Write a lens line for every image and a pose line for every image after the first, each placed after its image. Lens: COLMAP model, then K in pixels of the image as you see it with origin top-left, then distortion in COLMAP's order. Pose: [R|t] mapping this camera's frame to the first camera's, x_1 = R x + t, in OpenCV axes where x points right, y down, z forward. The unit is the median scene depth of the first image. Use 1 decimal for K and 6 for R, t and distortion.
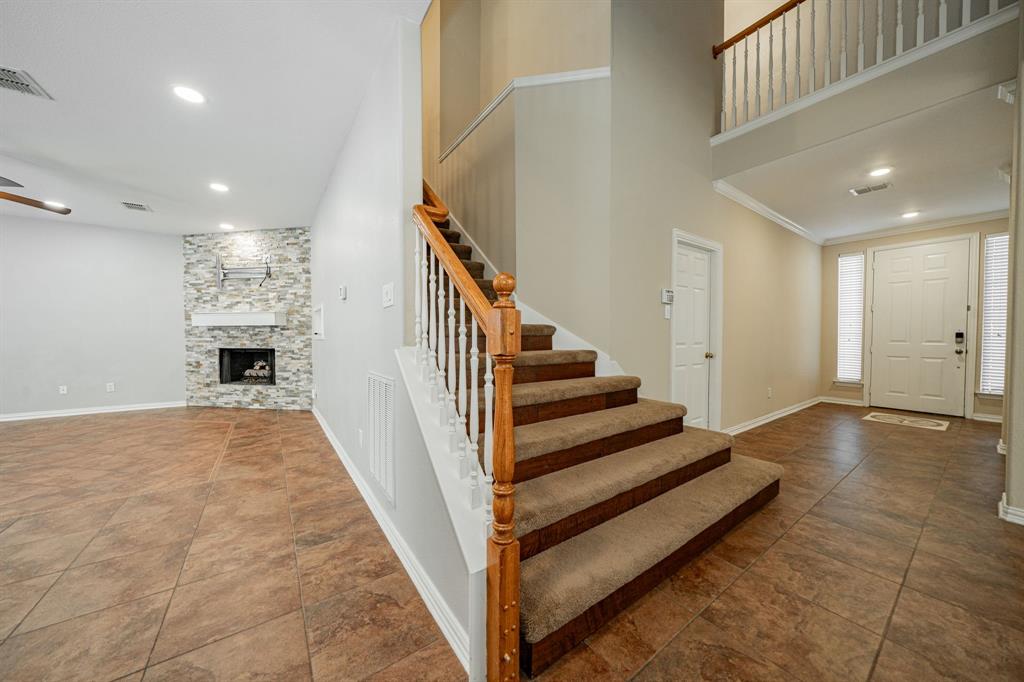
lens RADIAL K [[345.7, 0, 510.1], [0, 345.7, 343.7], [0, 0, 1]] dist [-0.006450, 0.000132]
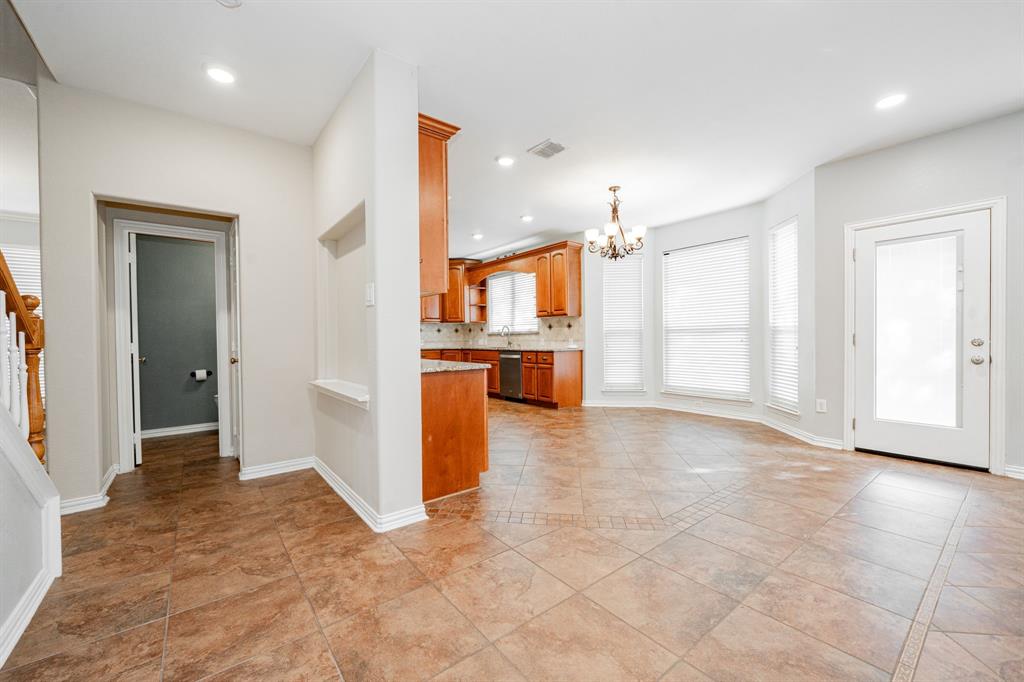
lens RADIAL K [[404.1, 0, 510.3], [0, 404.1, 342.3], [0, 0, 1]] dist [-0.002973, 0.001058]
pose [[-0.998623, 0.014309, -0.050462, -0.418177], [0.012508, 0.999280, 0.035821, -0.006967], [0.050938, 0.035141, -0.998083, 0.593372]]
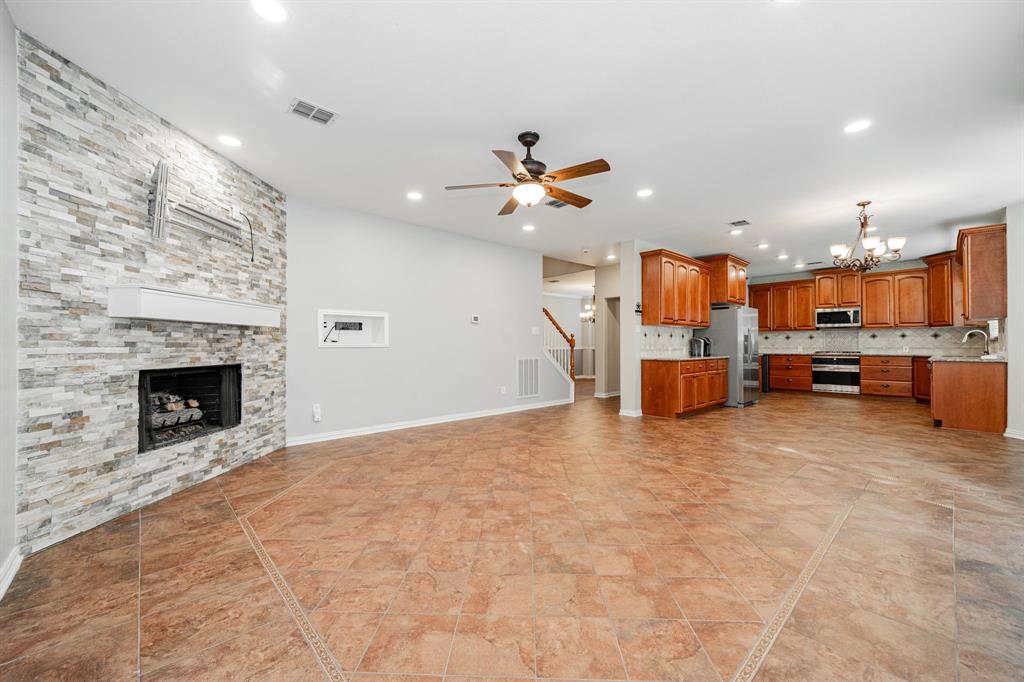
lens RADIAL K [[404.1, 0, 509.0], [0, 404.1, 341.9], [0, 0, 1]] dist [-0.002973, 0.001058]
pose [[-0.128047, 0.009939, 0.991718, -1.485212], [0.026200, 0.999635, -0.006636, -0.007648], [-0.991422, 0.025134, -0.128261, 0.641345]]
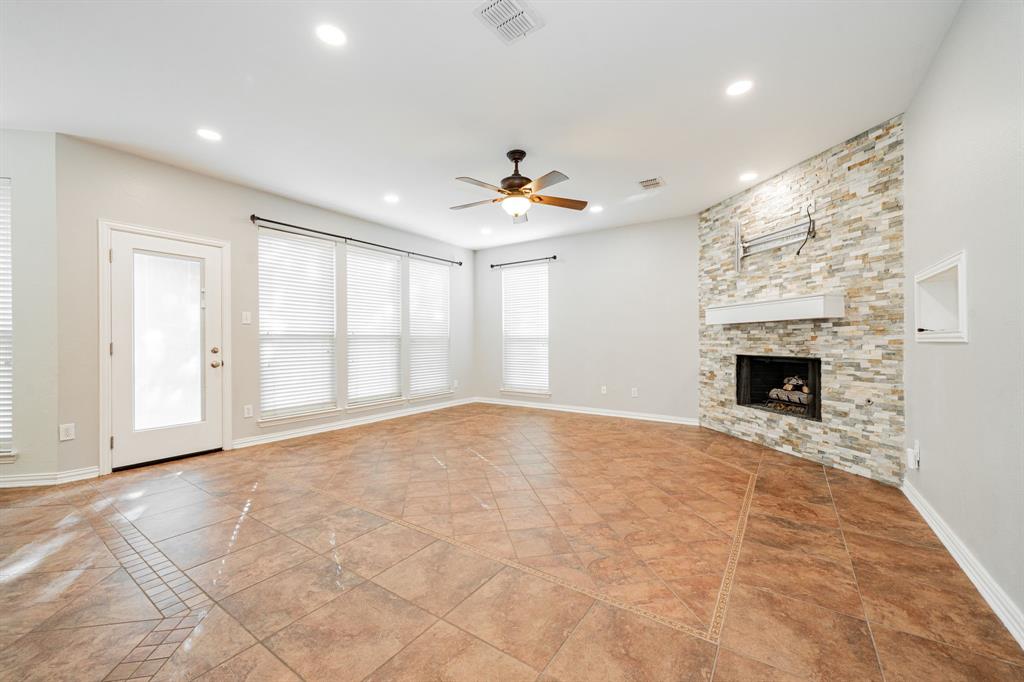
lens RADIAL K [[404.1, 0, 508.8], [0, 404.1, 342.1], [0, 0, 1]] dist [-0.002973, 0.001058]
pose [[0.345658, 0.001605, -0.938359, -0.233063], [-0.019727, 0.999790, -0.005557, 0.000912], [0.938153, 0.020432, 0.345617, 0.279502]]
